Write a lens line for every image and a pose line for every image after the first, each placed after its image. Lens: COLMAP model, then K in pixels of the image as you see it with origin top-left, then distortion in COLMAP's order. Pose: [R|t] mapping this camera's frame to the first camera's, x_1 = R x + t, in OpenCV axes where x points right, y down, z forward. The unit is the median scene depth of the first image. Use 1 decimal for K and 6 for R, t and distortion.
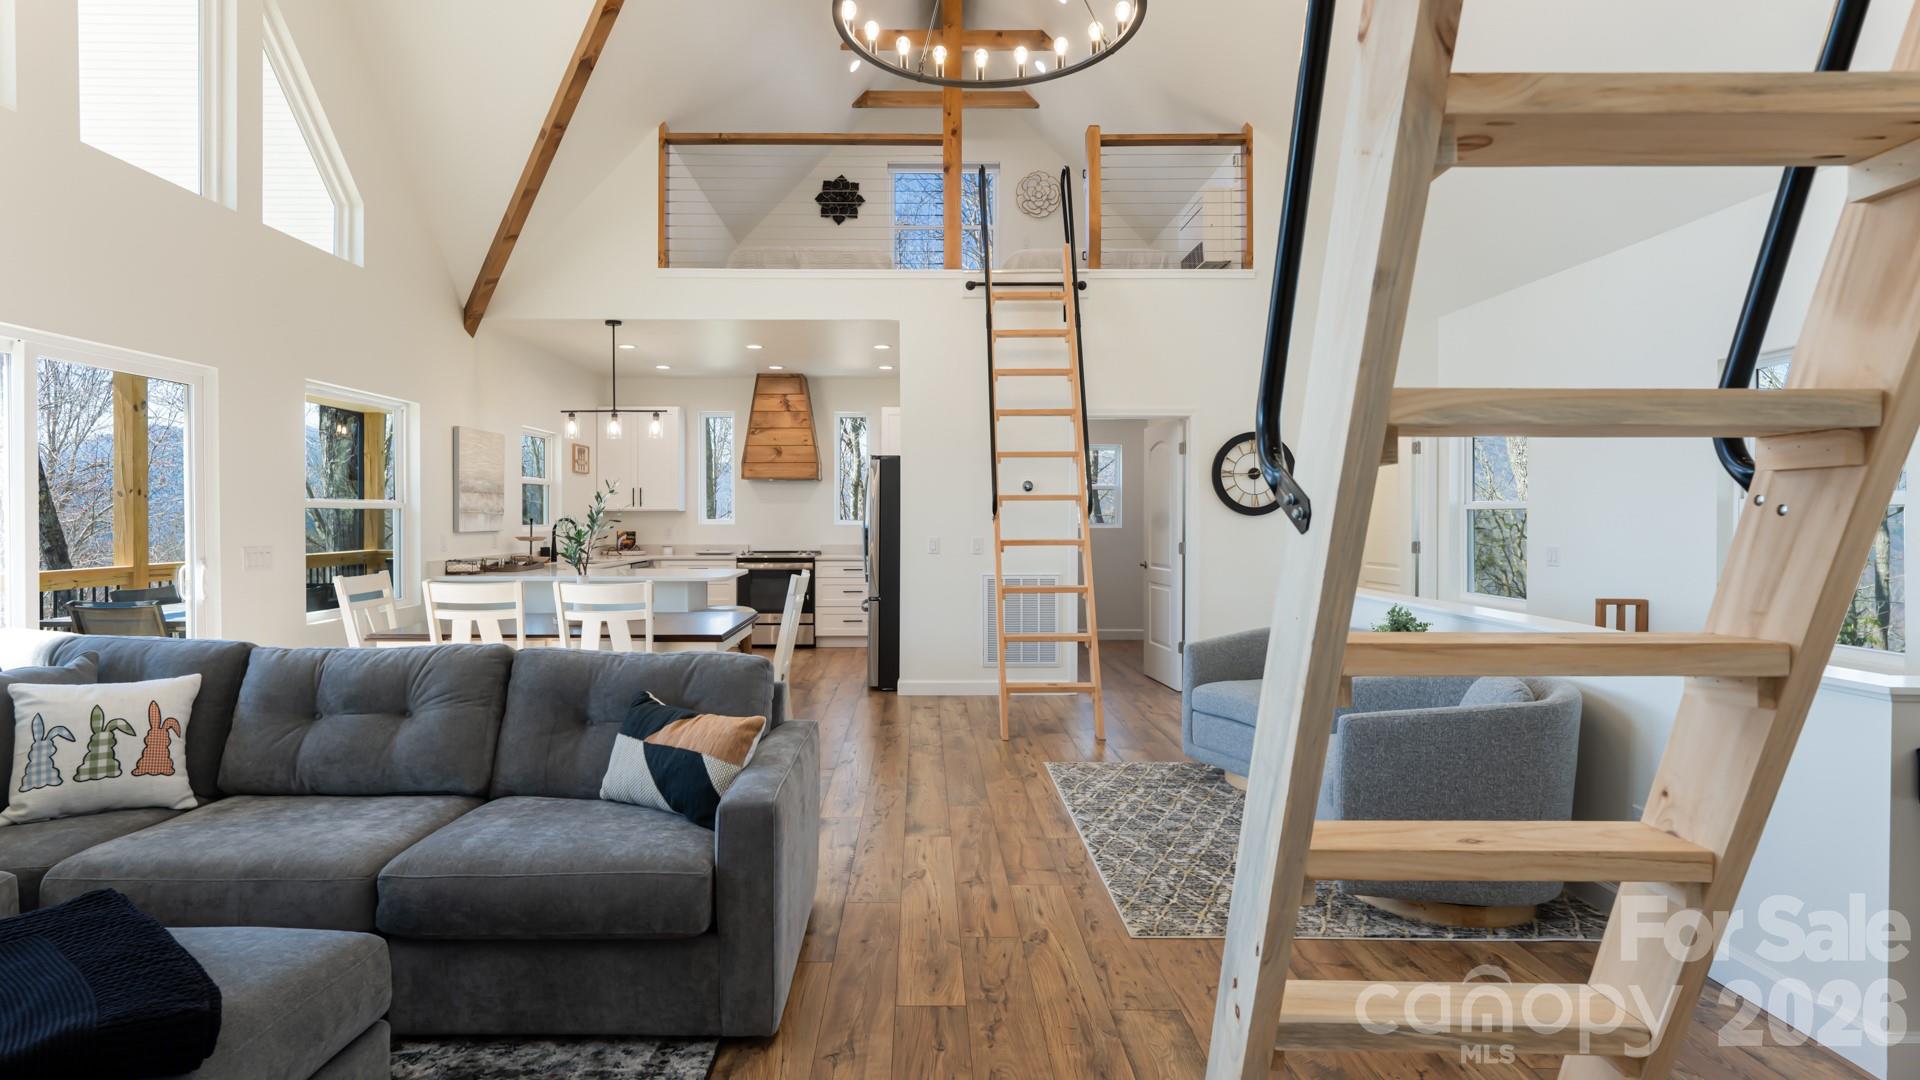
lens RADIAL K [[970.6, 0, 927.7], [0, 970.6, 518.8], [0, 0, 1]] dist [0.002600, 0.001426]
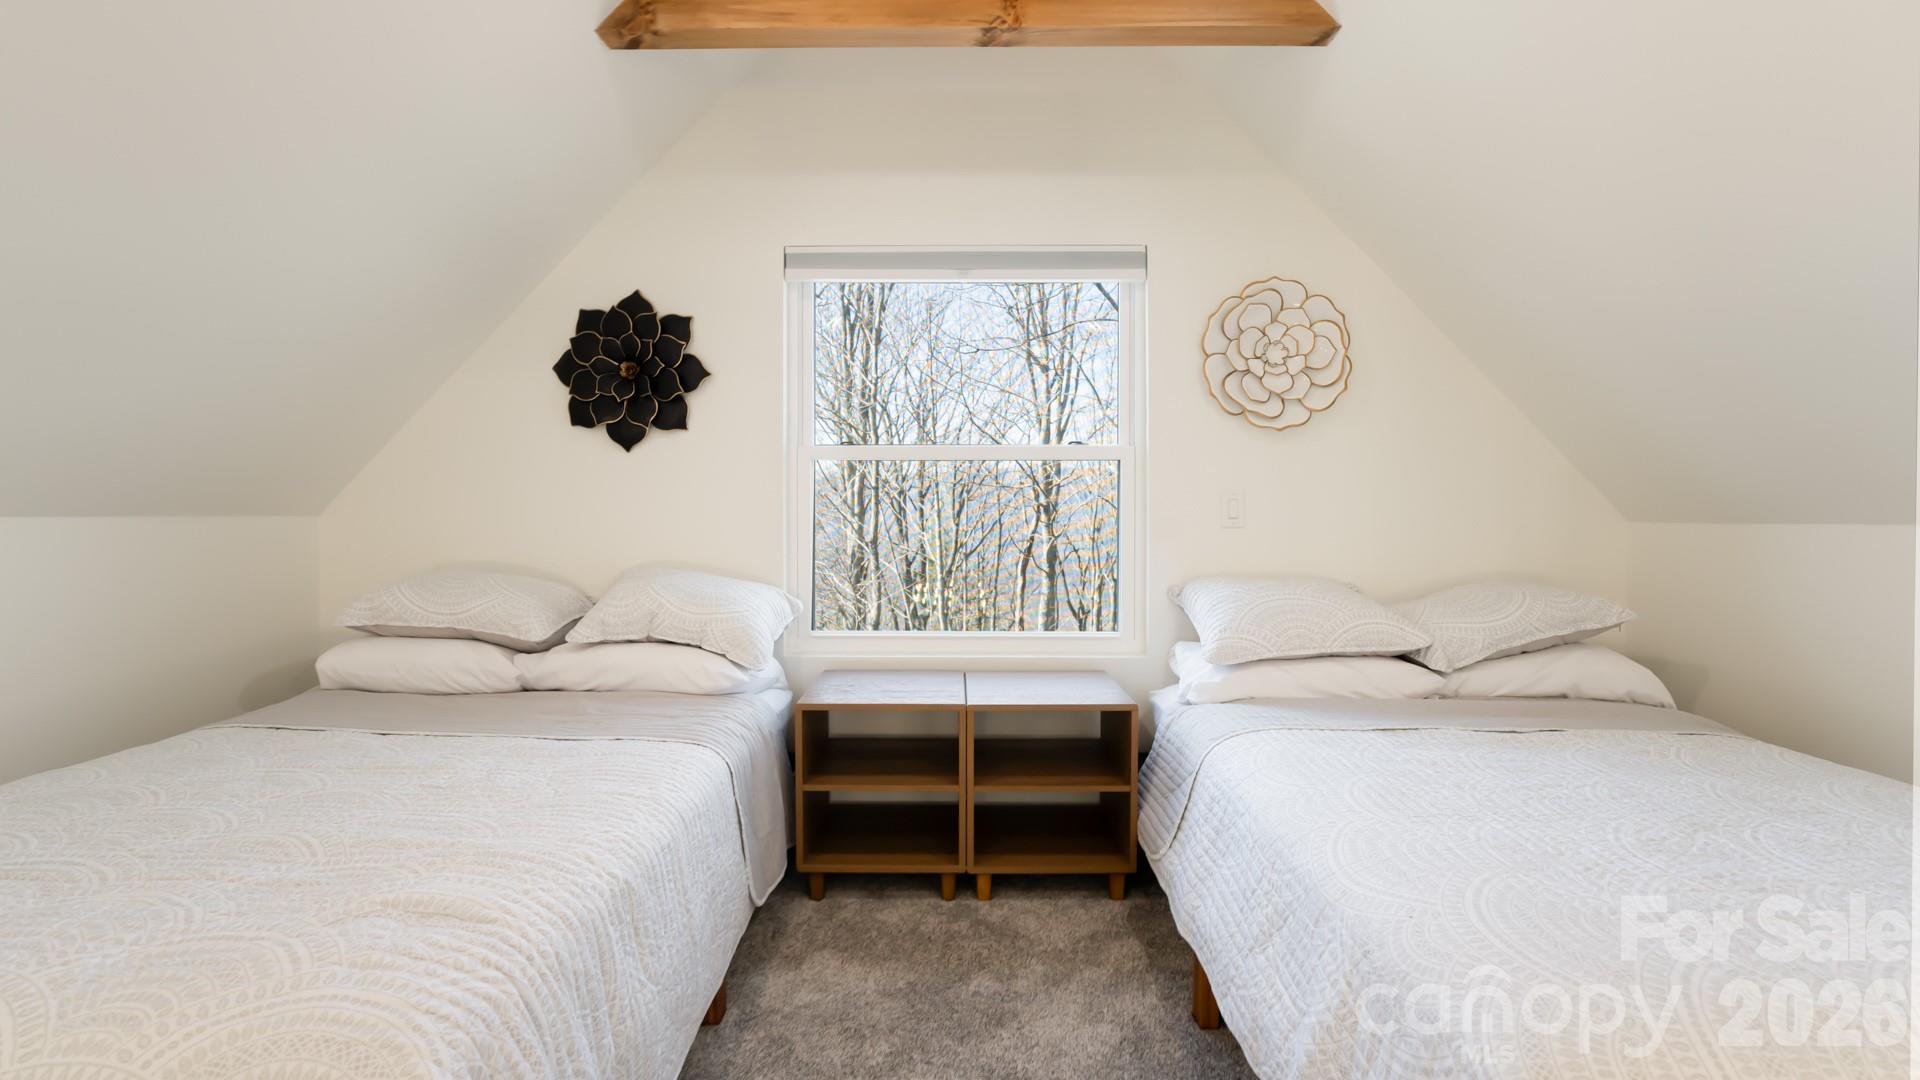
lens RADIAL K [[808.0, 0, 961.5], [0, 808.0, 527.7], [0, 0, 1]] dist [-0.001158, -0.000097]
pose [[0.999767, 0.000825, -0.021579, 0.032492], [-0.000504, 0.999889, 0.014871, -0.425575], [0.021588, -0.014857, 0.999657, 1.119383]]
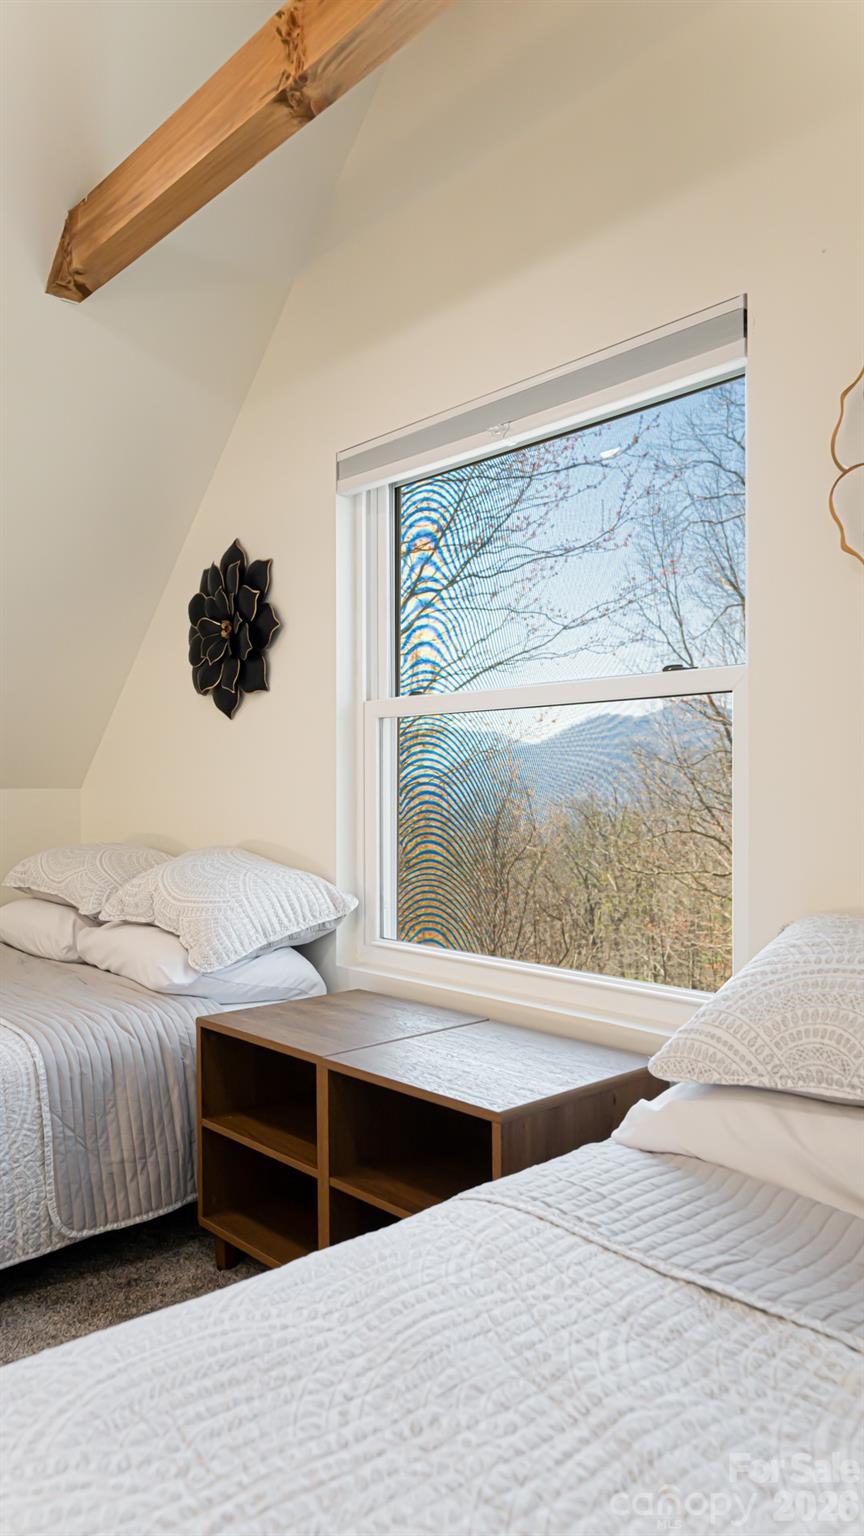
lens RADIAL K [[1042.3, 0, 378.8], [0, 1042.3, 795.1], [0, 0, 1]] dist [0.011758, 0.001682]
pose [[0.656149, 0.005546, -0.754611, 0.252139], [-0.006238, 0.999979, 0.001926, -0.424559], [0.754605, 0.003444, 0.656170, 1.257424]]
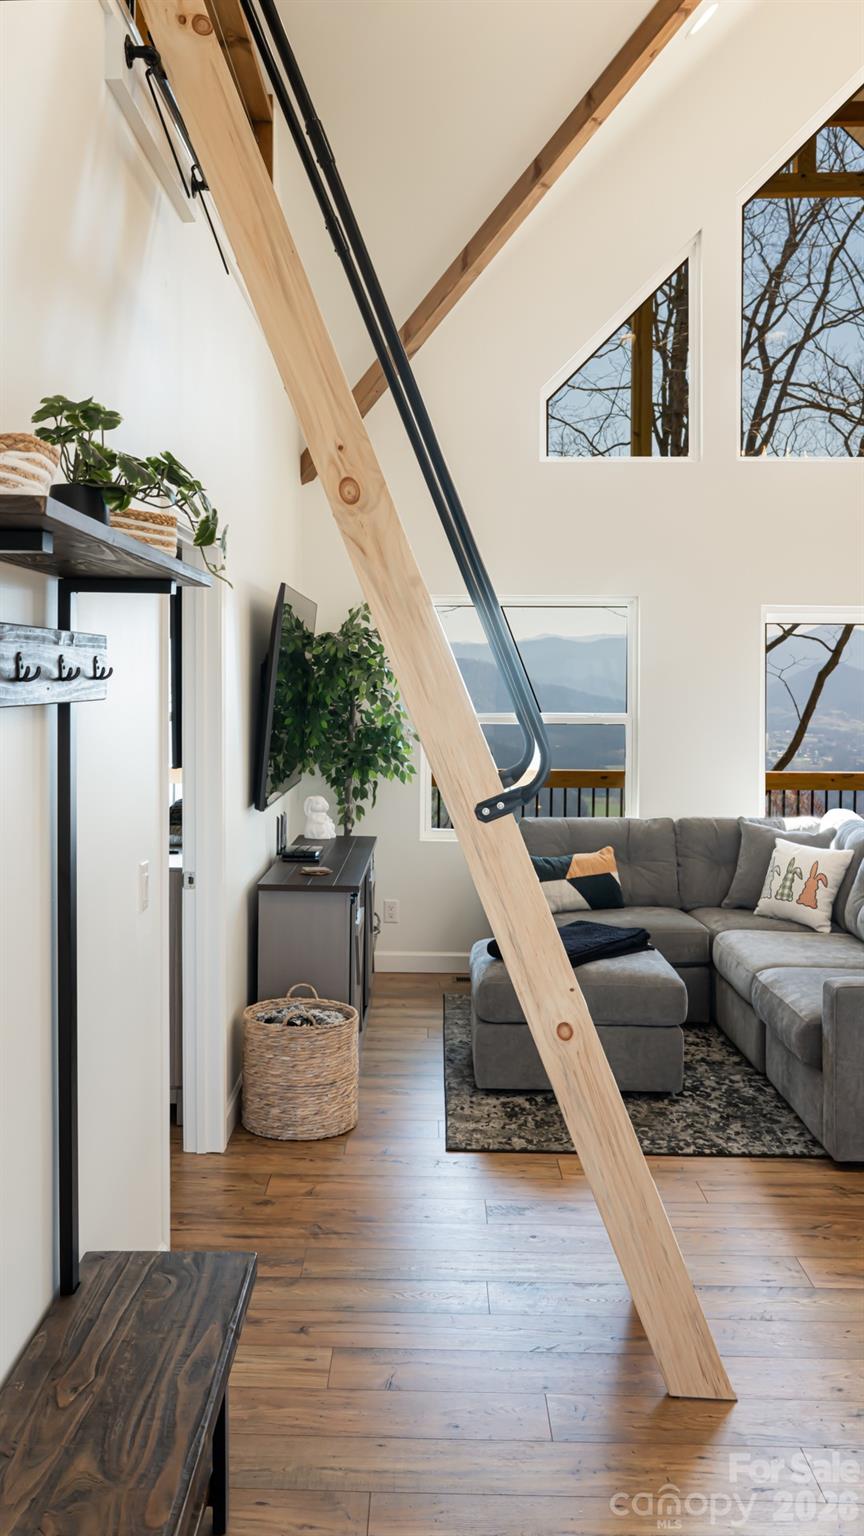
lens RADIAL K [[1389.6, 0, 432.0], [0, 1389.6, 768.0], [0, 0, 1]] dist [0.005844, -0.000467]
pose [[0.002706, 0.063937, -0.997950, 0.604393], [-0.012386, 0.997879, 0.063899, -0.042033], [0.999920, 0.012188, 0.003493, 0.151195]]
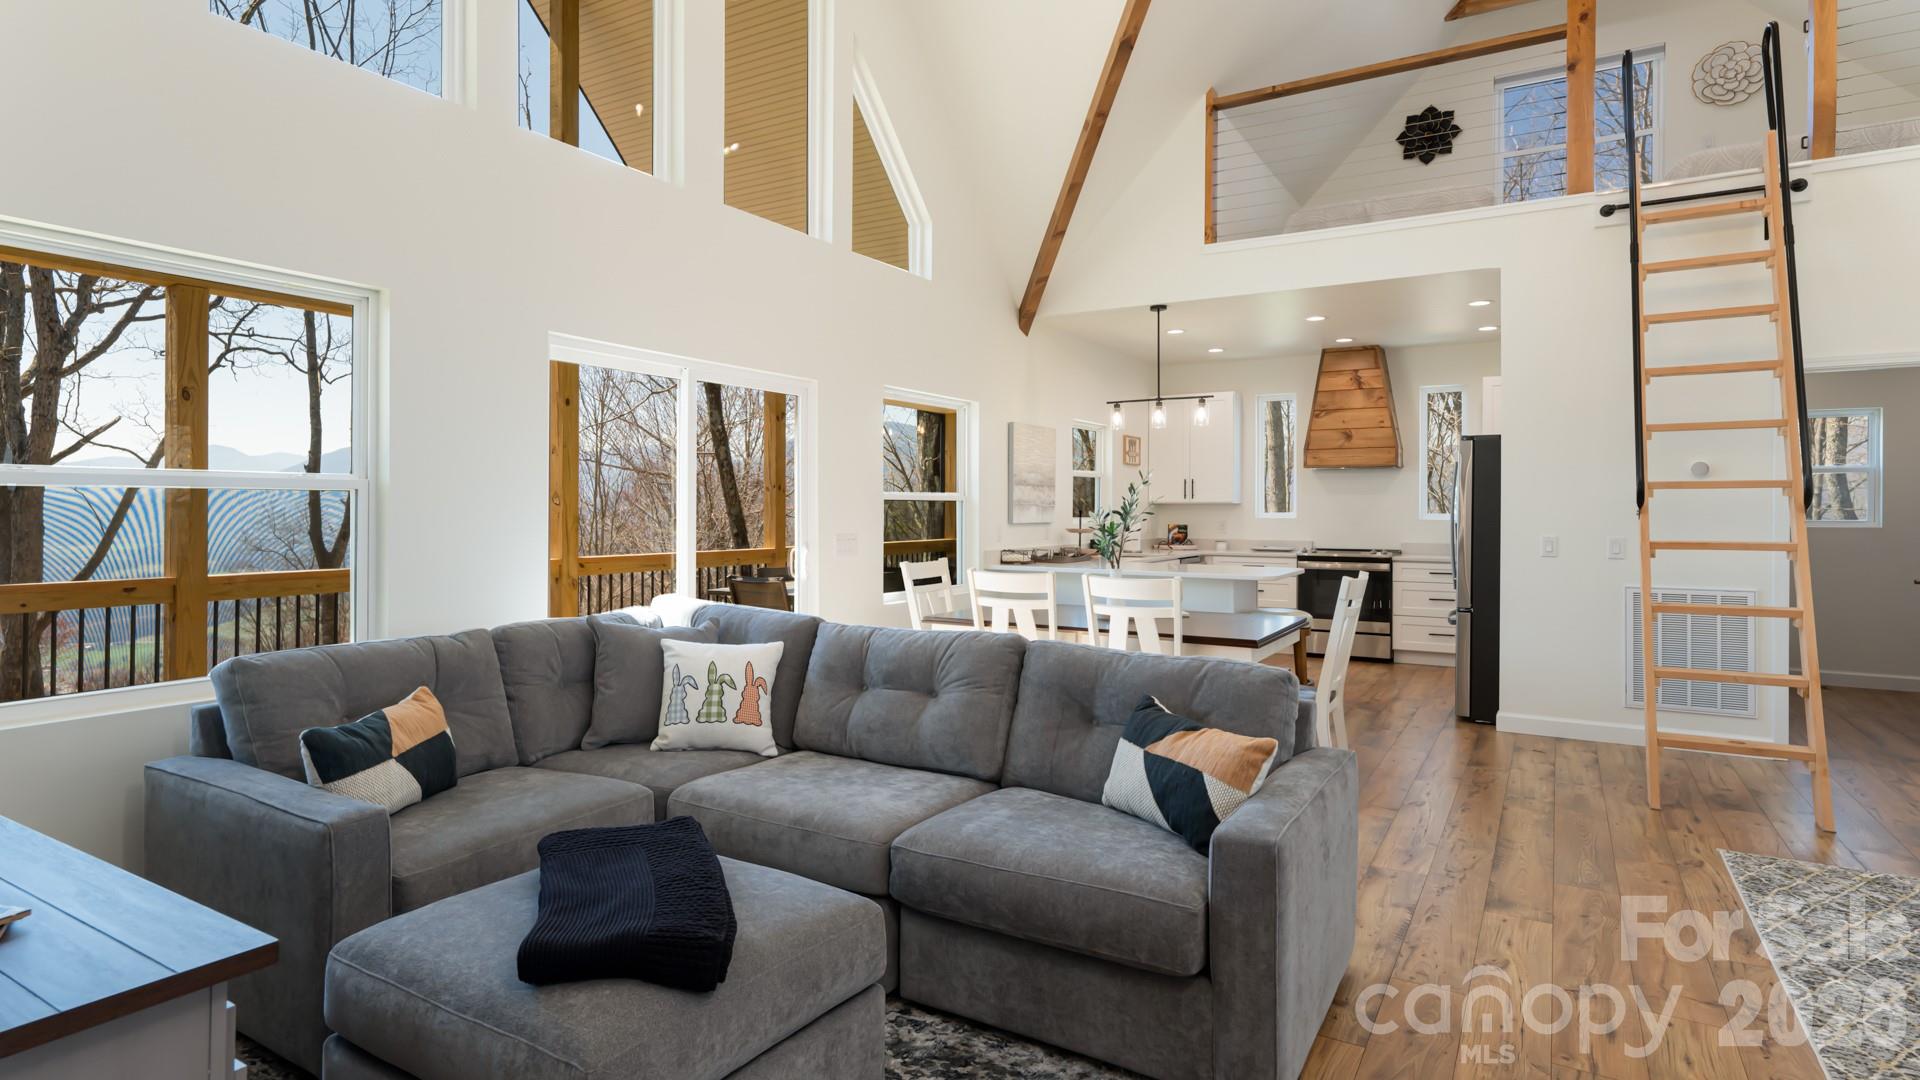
lens RADIAL K [[1013.7, 0, 924.3], [0, 1013.7, 508.7], [0, 0, 1]] dist [0.011486, 0.001207]
pose [[0.845215, 0.002846, -0.534419, 0.019894], [-0.004630, 0.999987, -0.001997, 0.000616], [0.534407, 0.004162, 0.845217, 0.027111]]
